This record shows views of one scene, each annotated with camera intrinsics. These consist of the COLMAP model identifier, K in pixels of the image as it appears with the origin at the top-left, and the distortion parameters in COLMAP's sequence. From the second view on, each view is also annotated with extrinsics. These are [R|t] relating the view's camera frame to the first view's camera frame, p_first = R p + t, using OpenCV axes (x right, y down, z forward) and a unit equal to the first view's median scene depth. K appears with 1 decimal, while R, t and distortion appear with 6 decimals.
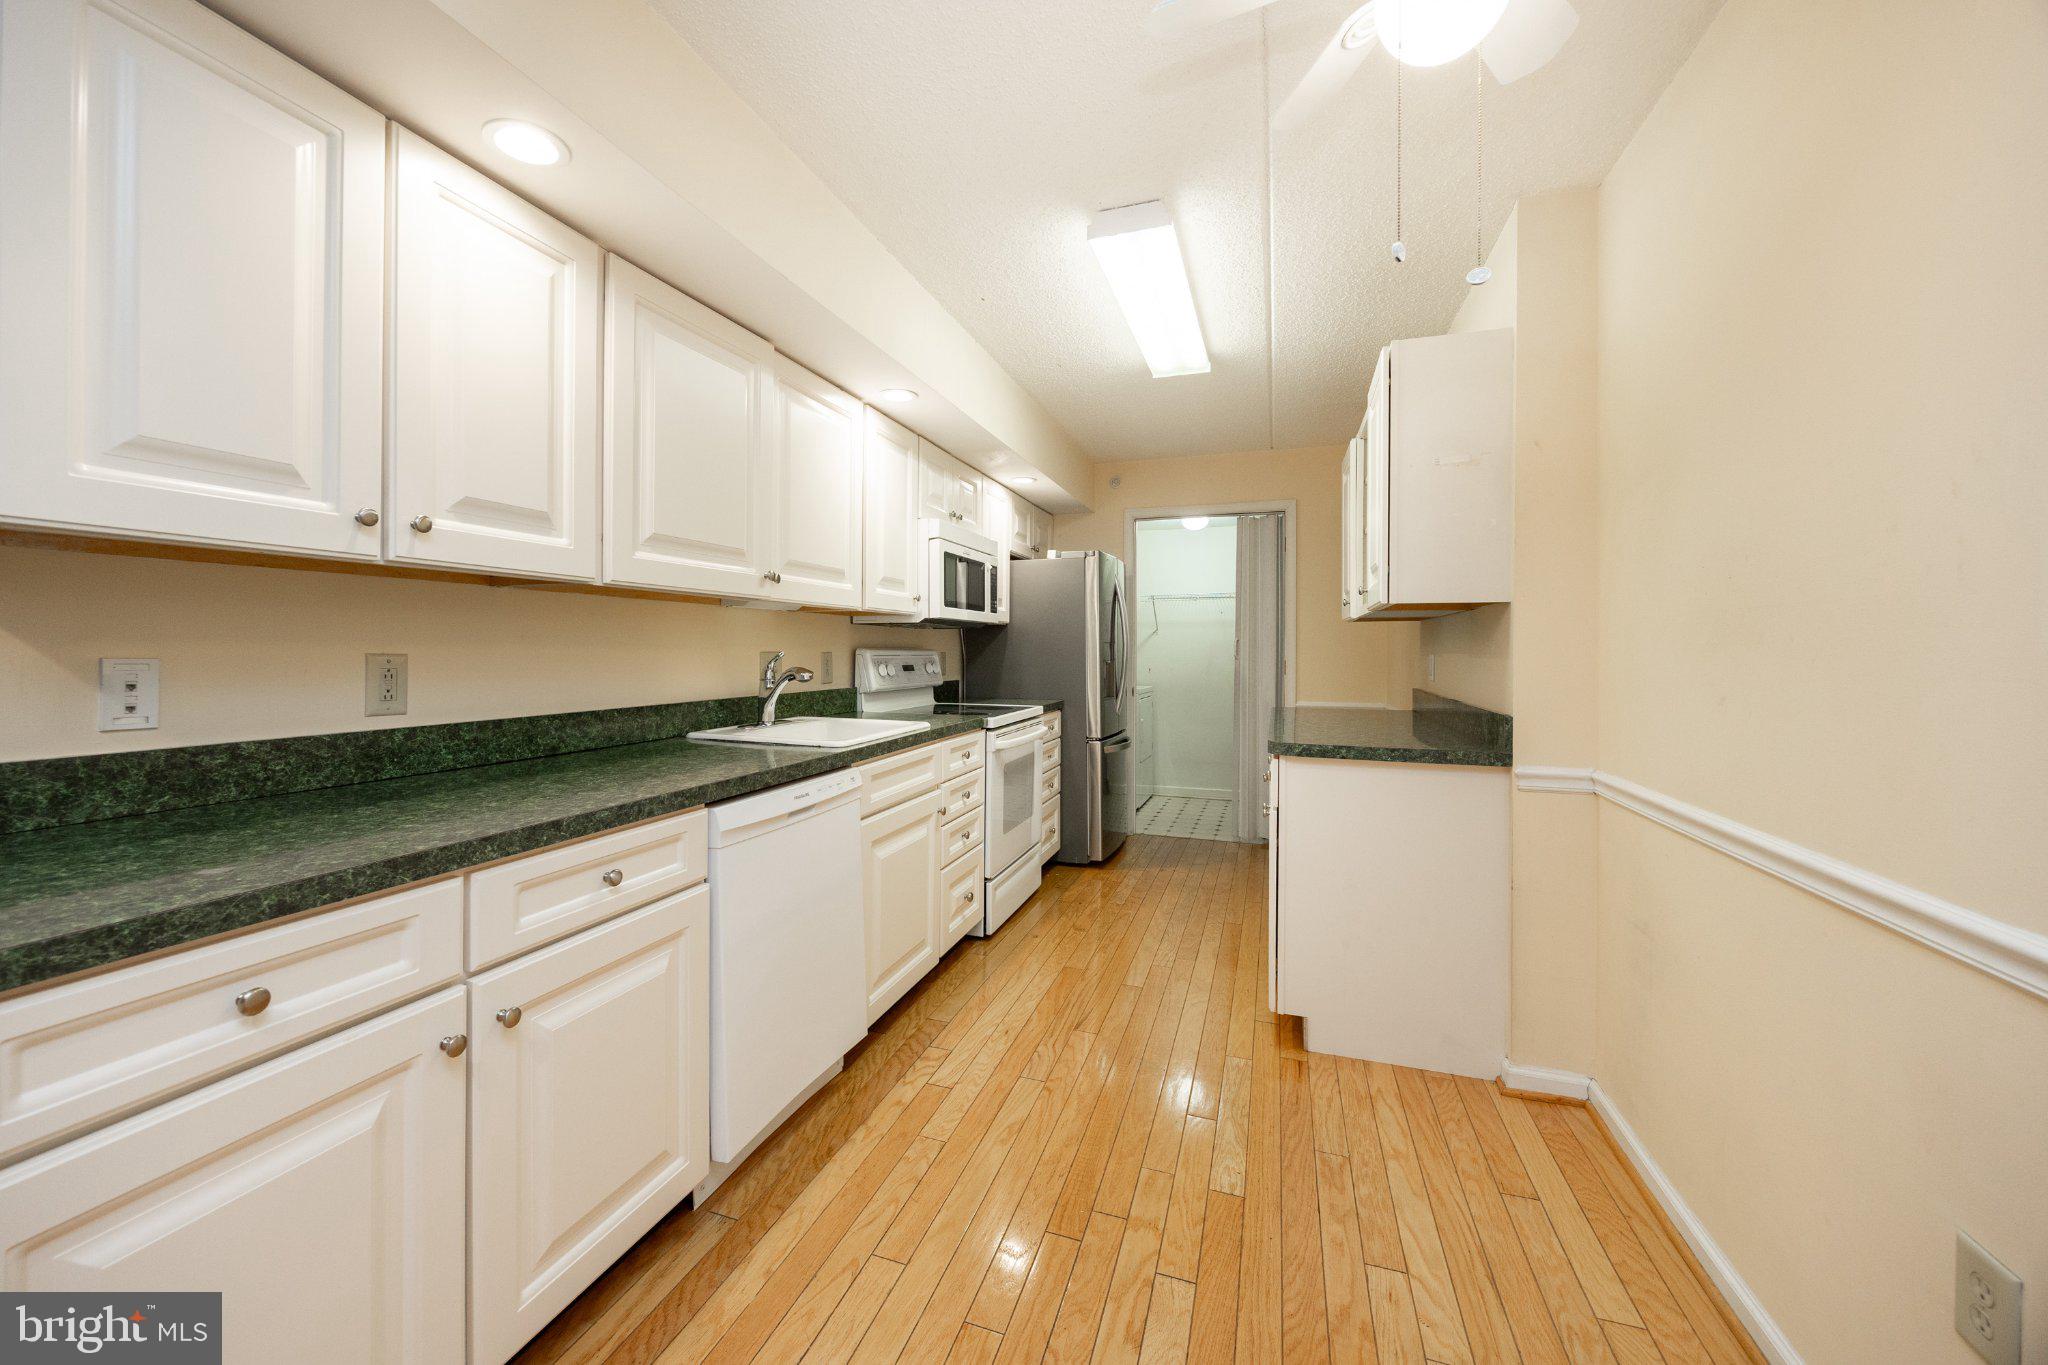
lens RADIAL K [[818.6, 0, 991.4], [0, 818.6, 657.3], [0, 0, 1]] dist [-0.001928, -0.000317]
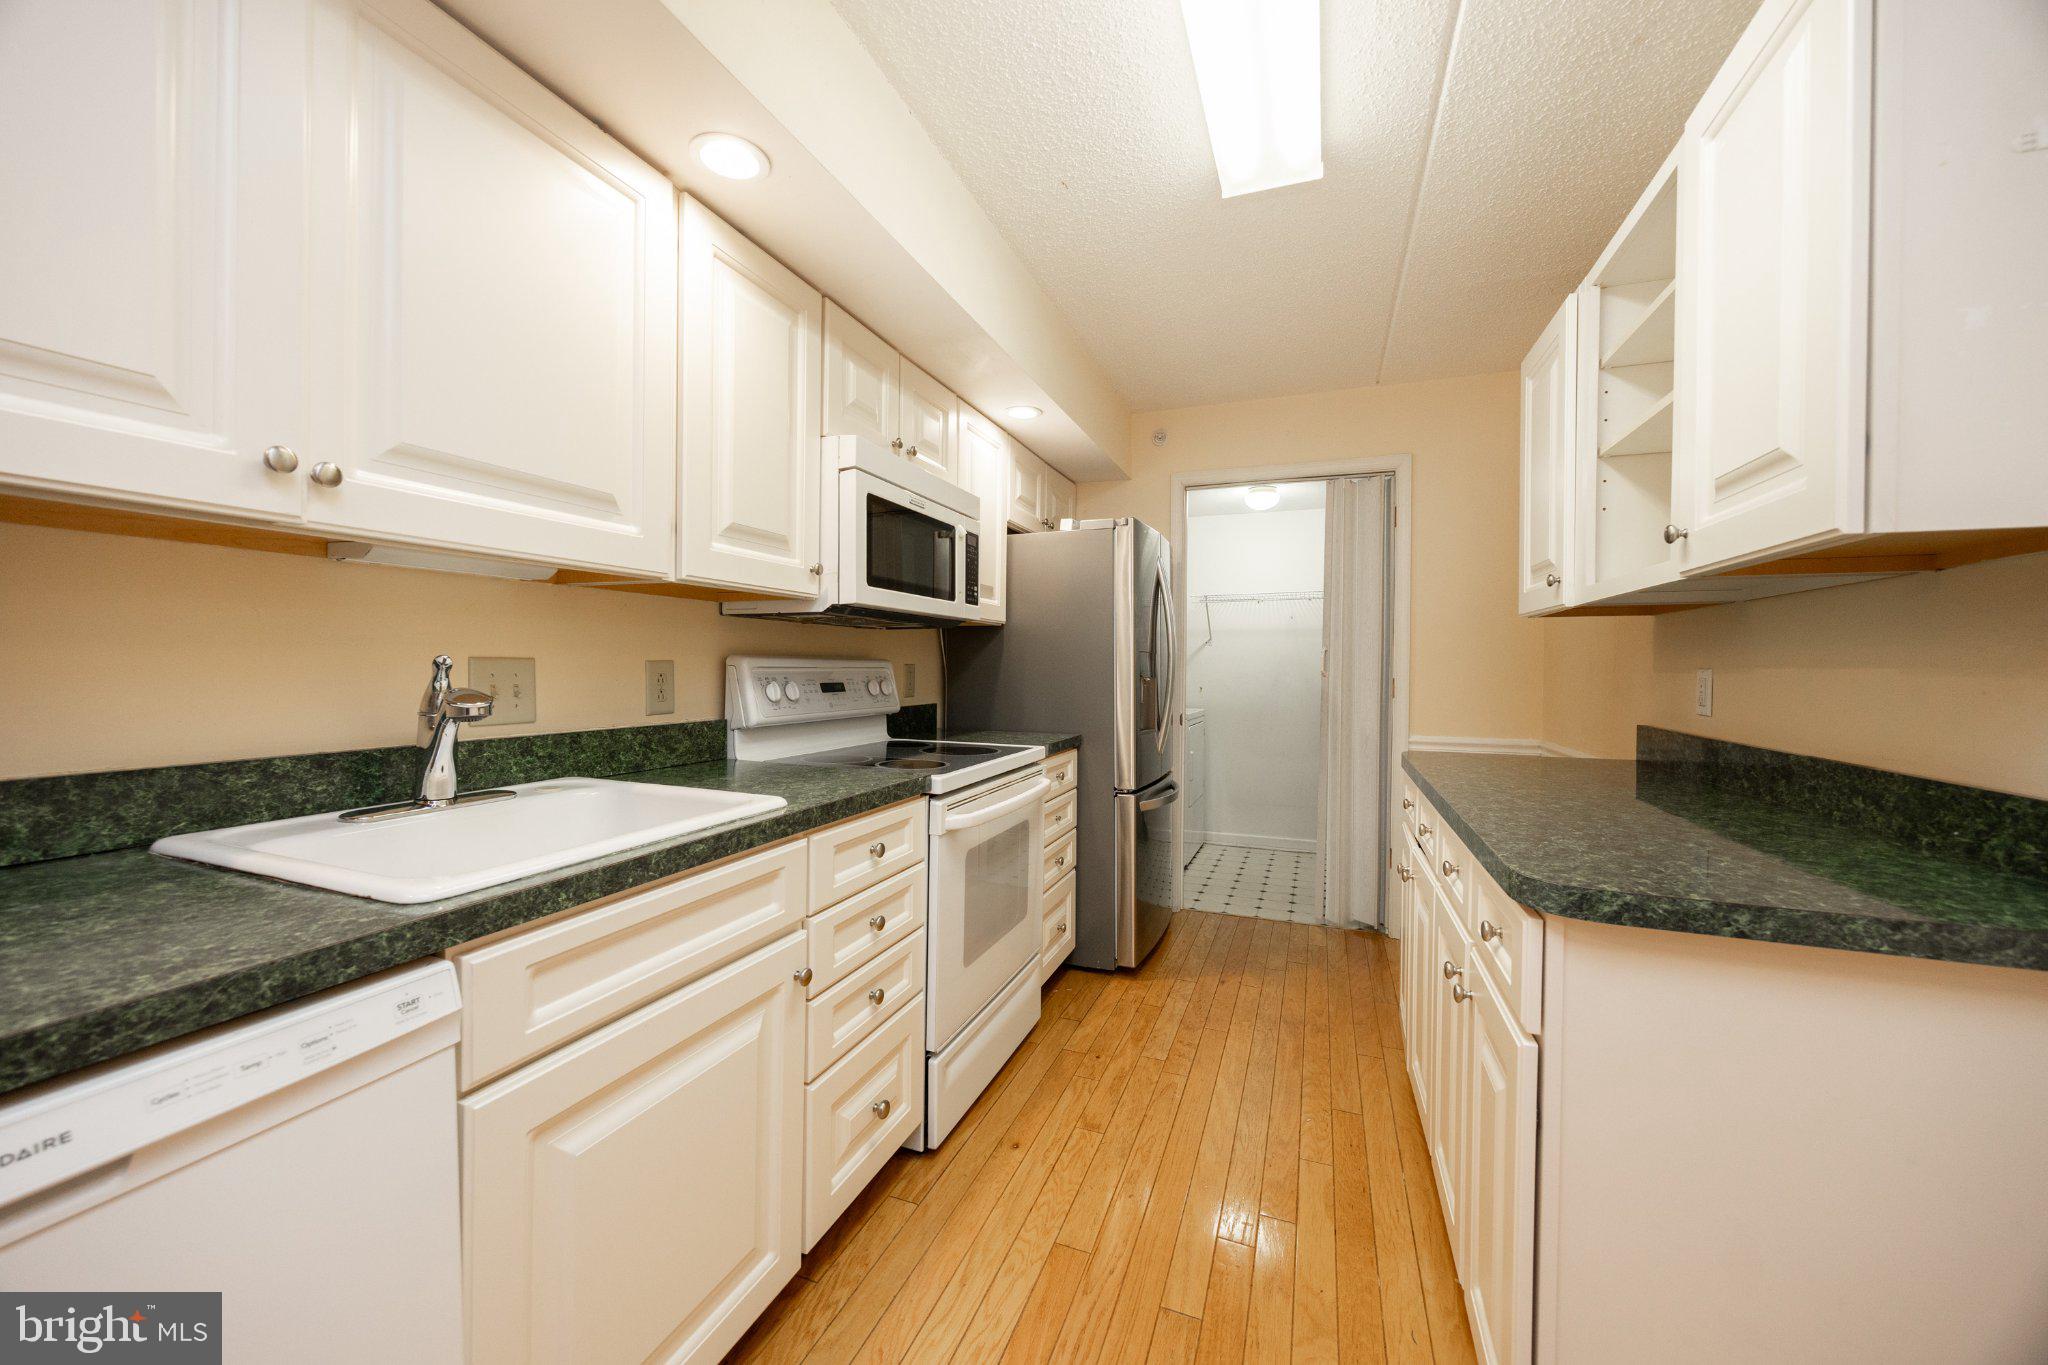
lens RADIAL K [[783.3, 0, 1022.4], [0, 783.3, 680.2], [0, 0, 1]] dist [-0.000374, -0.000131]
pose [[0.999684, 0.005850, -0.024454, 0.060676], [-0.005640, 0.999946, 0.008677, 0.001041], [0.024504, -0.008536, 0.999663, 0.376971]]
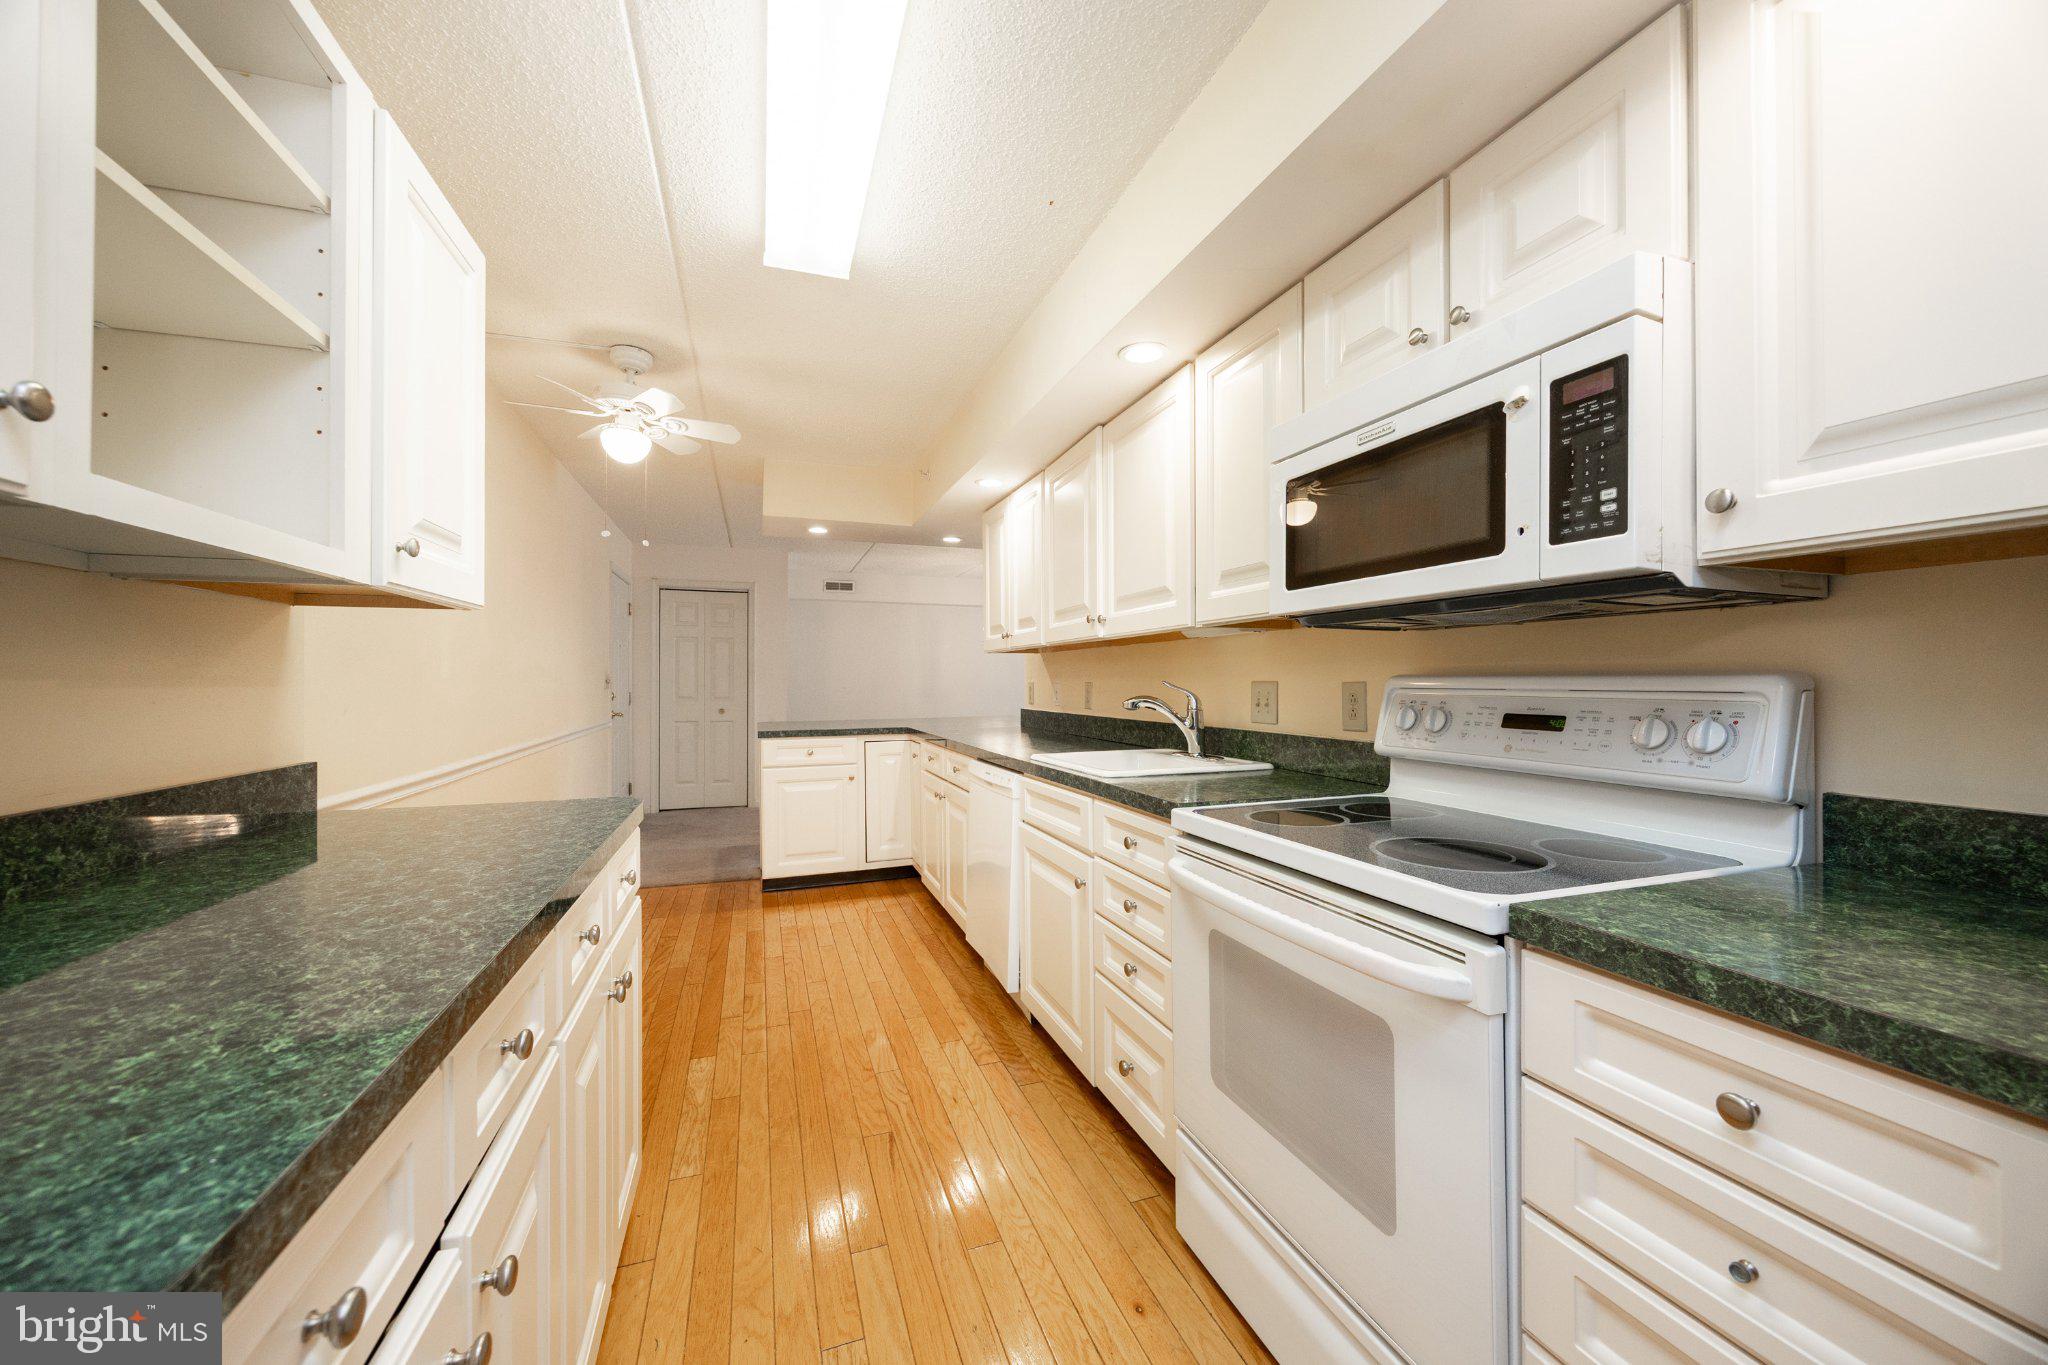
lens RADIAL K [[783.3, 0, 1022.4], [0, 783.3, 680.2], [0, 0, 1]] dist [-0.000374, -0.000131]
pose [[-0.787950, -0.004610, -0.615722, 0.319743], [-0.008082, 0.999963, 0.002855, -0.006177], [0.615687, 0.007226, -0.787958, 1.113634]]
